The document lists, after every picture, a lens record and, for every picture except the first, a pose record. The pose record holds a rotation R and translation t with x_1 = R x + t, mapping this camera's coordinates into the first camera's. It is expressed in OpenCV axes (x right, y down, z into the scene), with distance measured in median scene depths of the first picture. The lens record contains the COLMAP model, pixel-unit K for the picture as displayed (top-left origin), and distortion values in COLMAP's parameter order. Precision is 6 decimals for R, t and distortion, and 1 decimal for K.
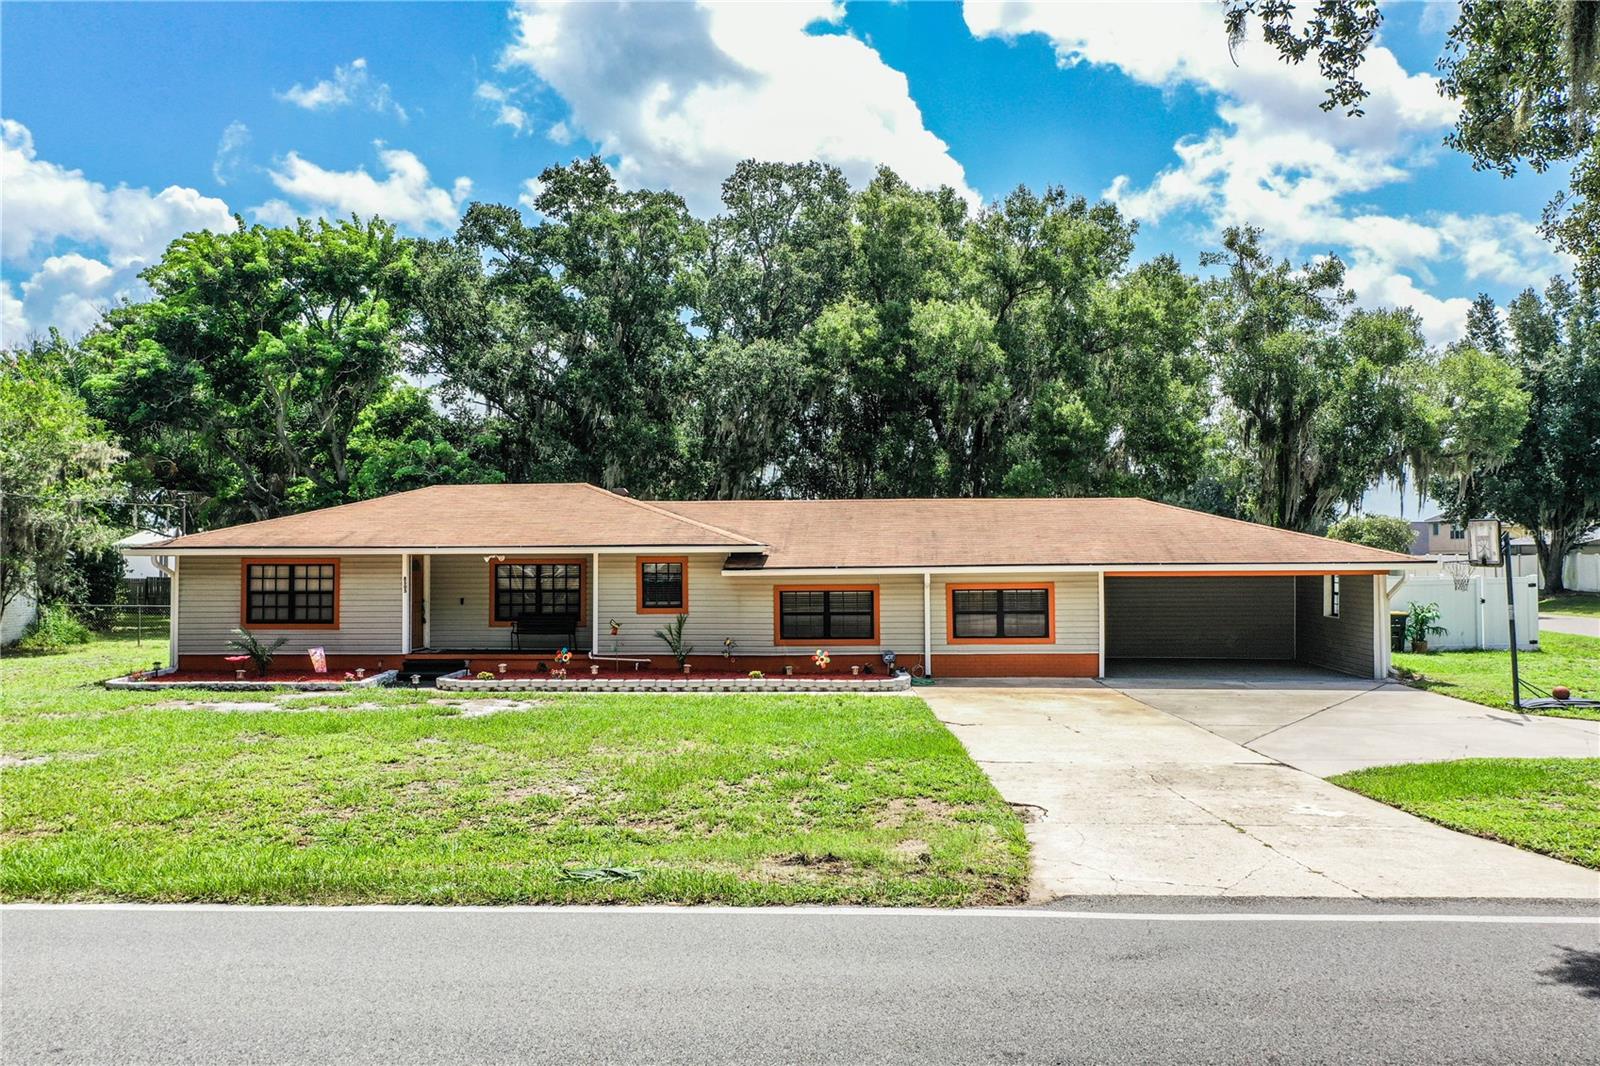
lens RADIAL K [[1268.9, 0, 800.0], [0, 1268.9, 533.0], [0, 0, 1]] dist [-0.006120, 0.001373]
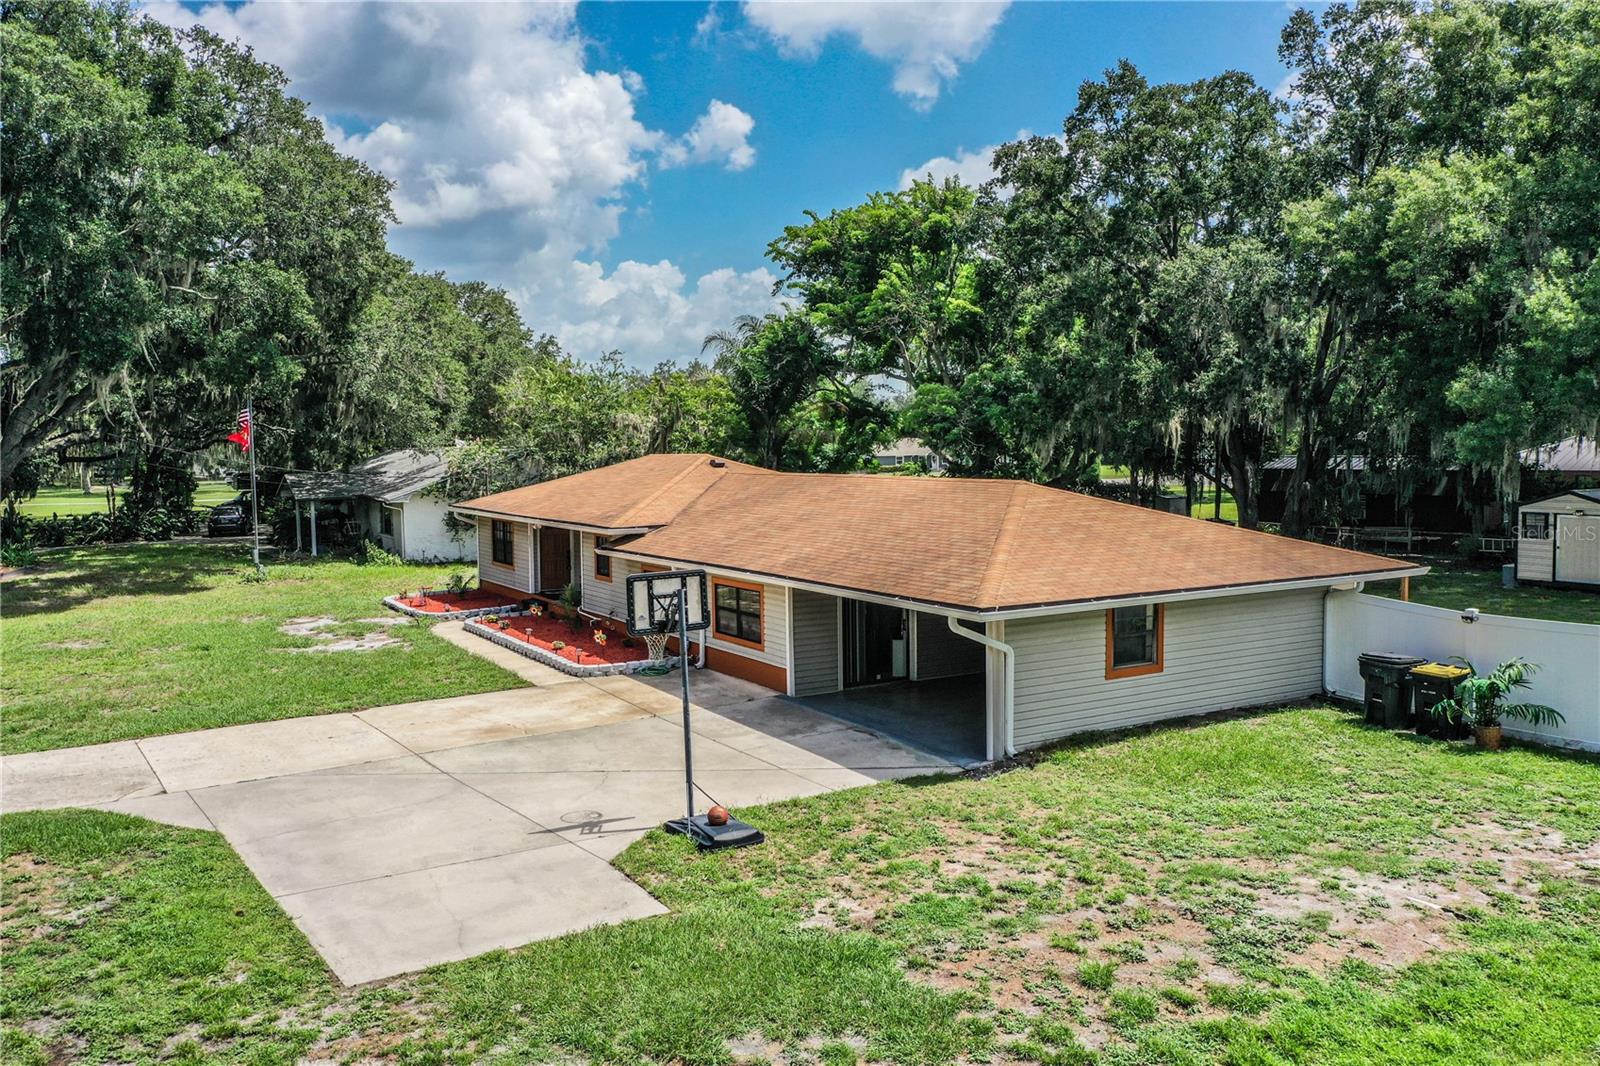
lens RADIAL K [[1268.9, 0, 800.0], [0, 1268.9, 533.0], [0, 0, 1]] dist [-0.006120, 0.001373]
pose [[0.567404, 0.057076, -0.821459, 0.936820], [0.027620, 0.995714, 0.088262, -0.077621], [0.822976, -0.072769, 0.563396, 0.491570]]
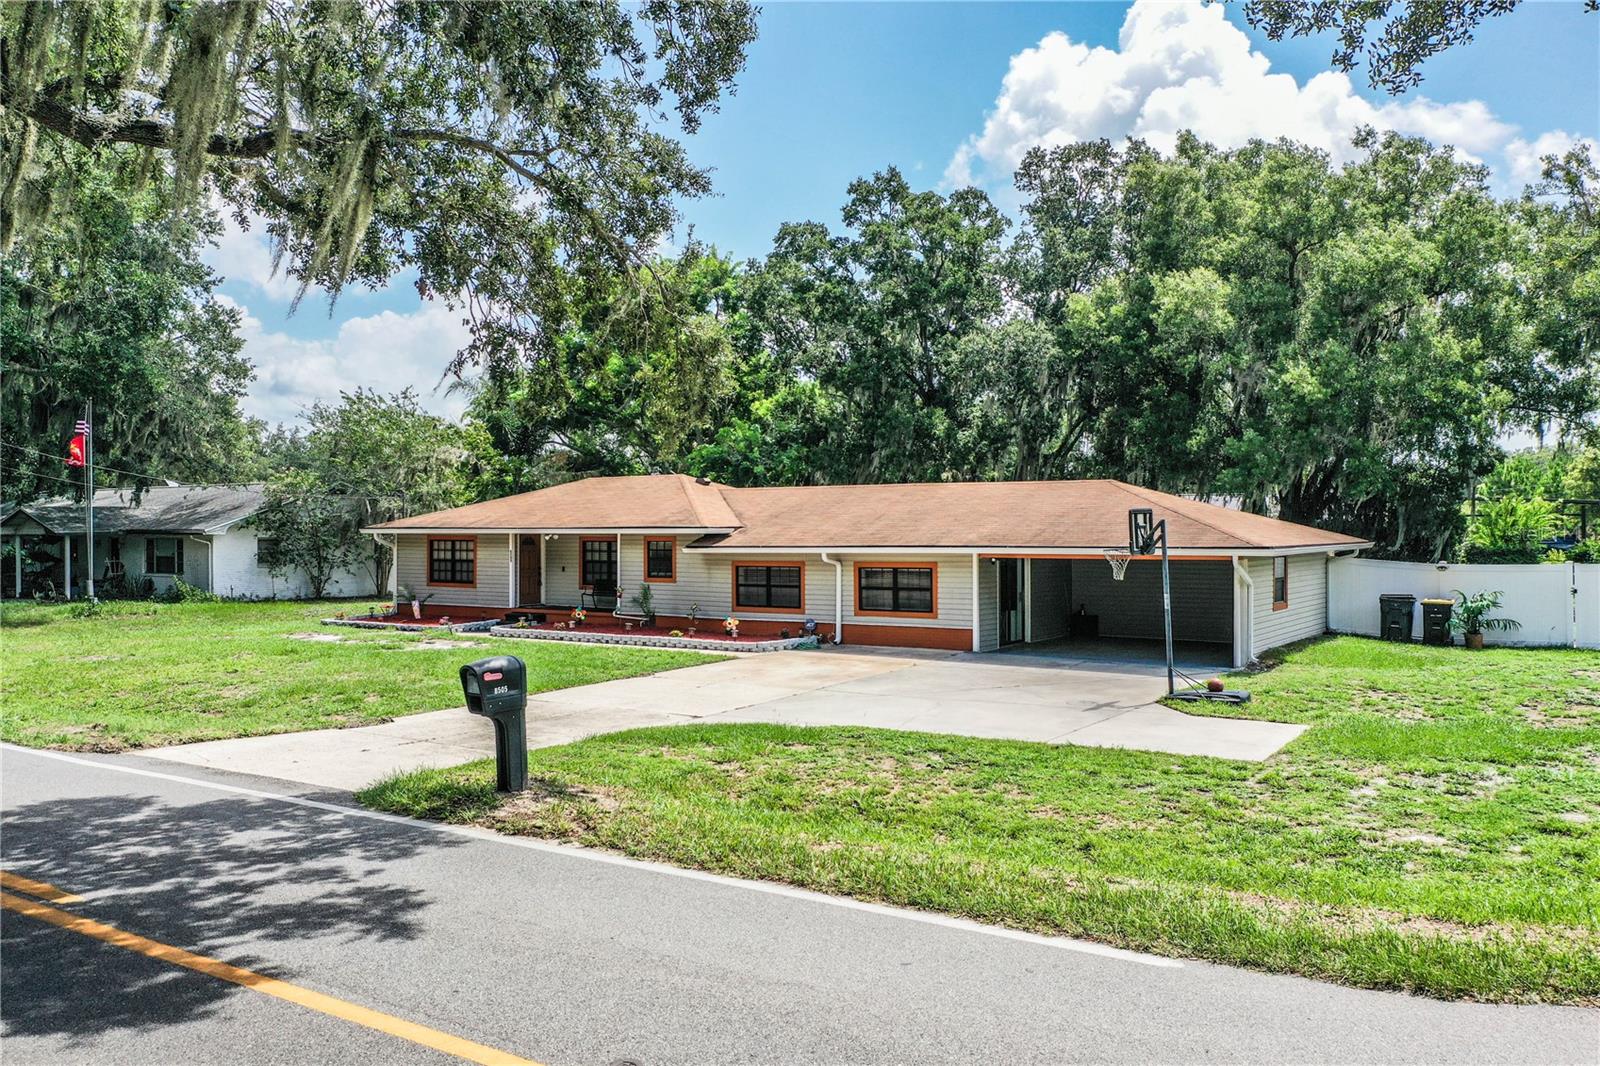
lens RADIAL K [[1268.9, 0, 800.0], [0, 1268.9, 533.0], [0, 0, 1]] dist [-0.006120, 0.001373]
pose [[0.865711, 0.004992, -0.500519, 0.620335], [0.008967, 0.999635, 0.025481, -0.014794], [0.500463, -0.026547, 0.865351, -0.002207]]
